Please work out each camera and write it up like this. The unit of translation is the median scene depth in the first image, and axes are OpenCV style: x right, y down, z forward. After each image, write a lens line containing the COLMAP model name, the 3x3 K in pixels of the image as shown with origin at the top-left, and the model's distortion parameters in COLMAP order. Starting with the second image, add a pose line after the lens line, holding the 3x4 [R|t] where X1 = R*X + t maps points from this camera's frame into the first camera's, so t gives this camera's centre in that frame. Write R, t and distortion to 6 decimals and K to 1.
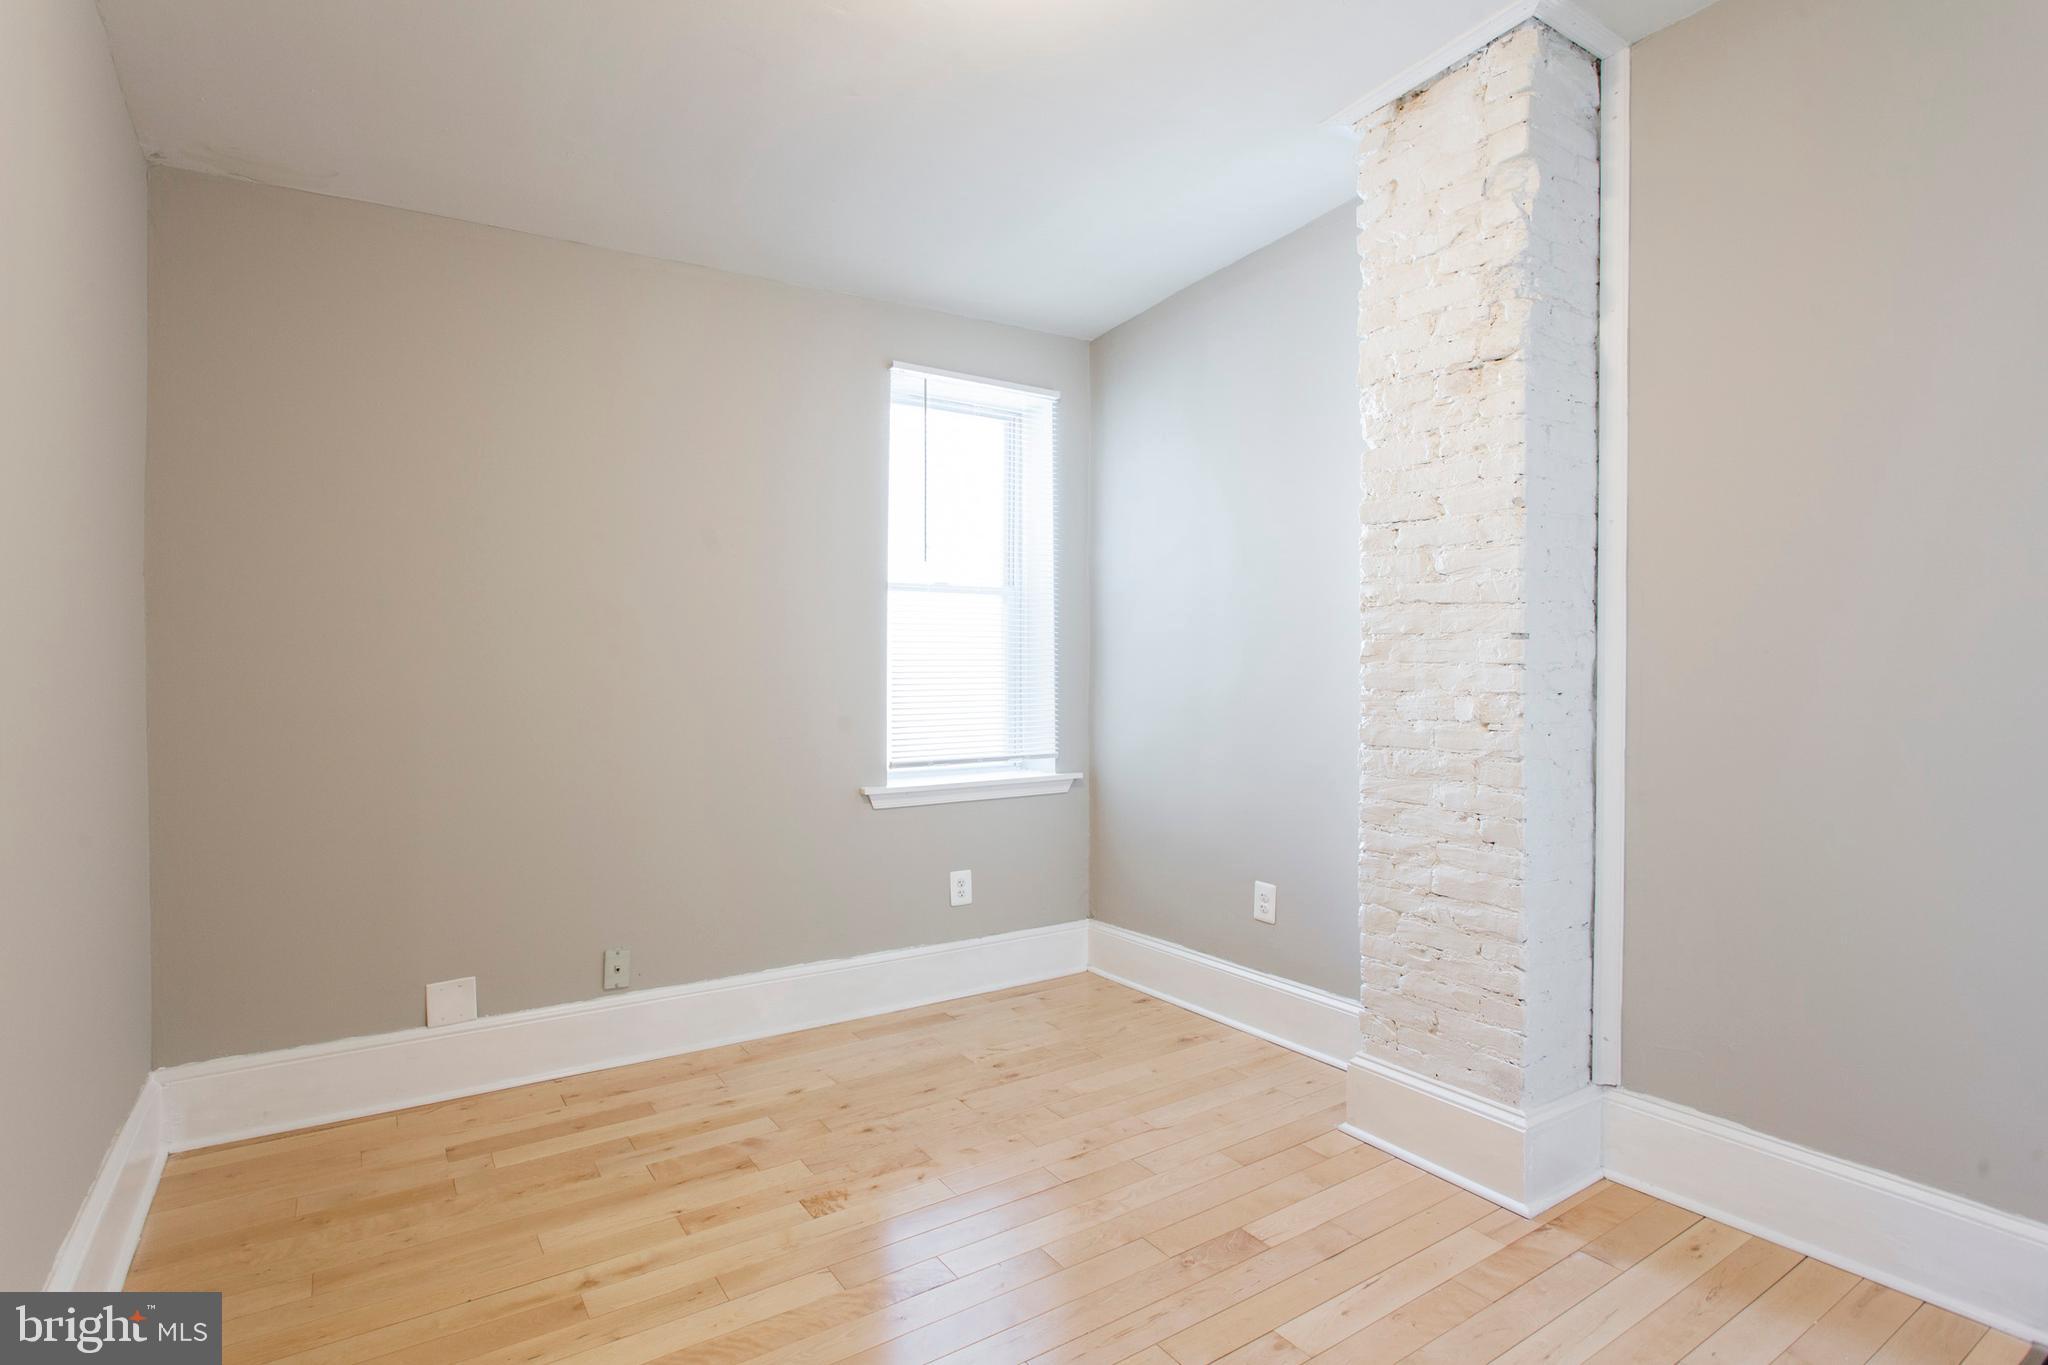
lens RADIAL K [[1003.7, 0, 1010.3], [0, 1003.7, 663.6], [0, 0, 1]] dist [-0.015287, 0.009072]
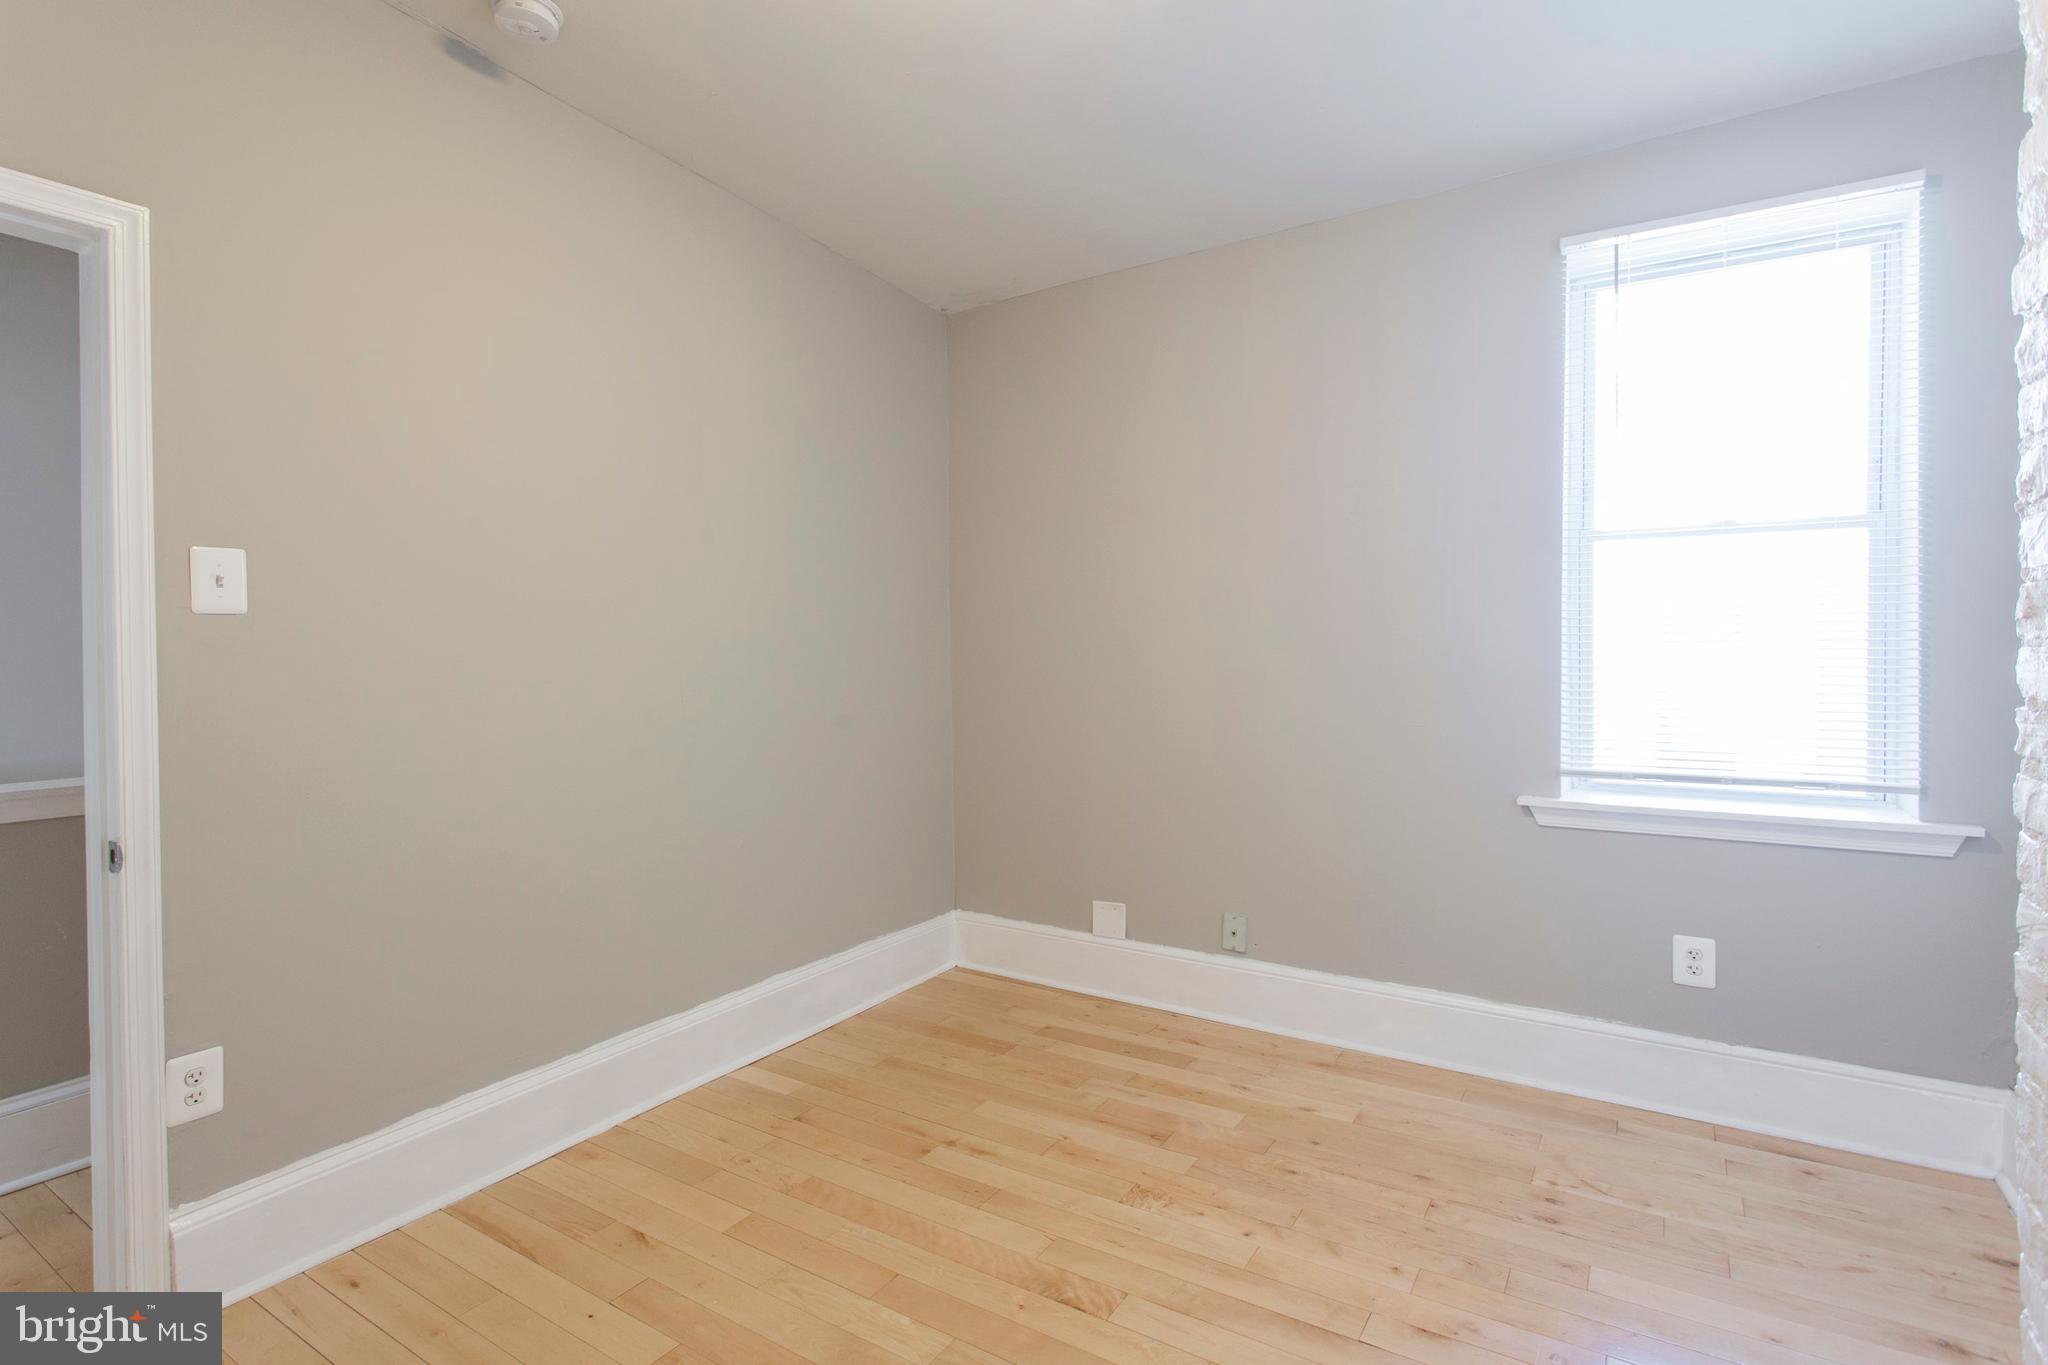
lens RADIAL K [[1003.7, 0, 1010.3], [0, 1003.7, 663.6], [0, 0, 1]] dist [-0.015287, 0.009072]
pose [[0.420145, 0.012477, -0.907371, 0.571985], [0.006864, 0.999833, 0.016926, 0.004795], [0.907431, -0.013340, 0.419989, 0.435839]]
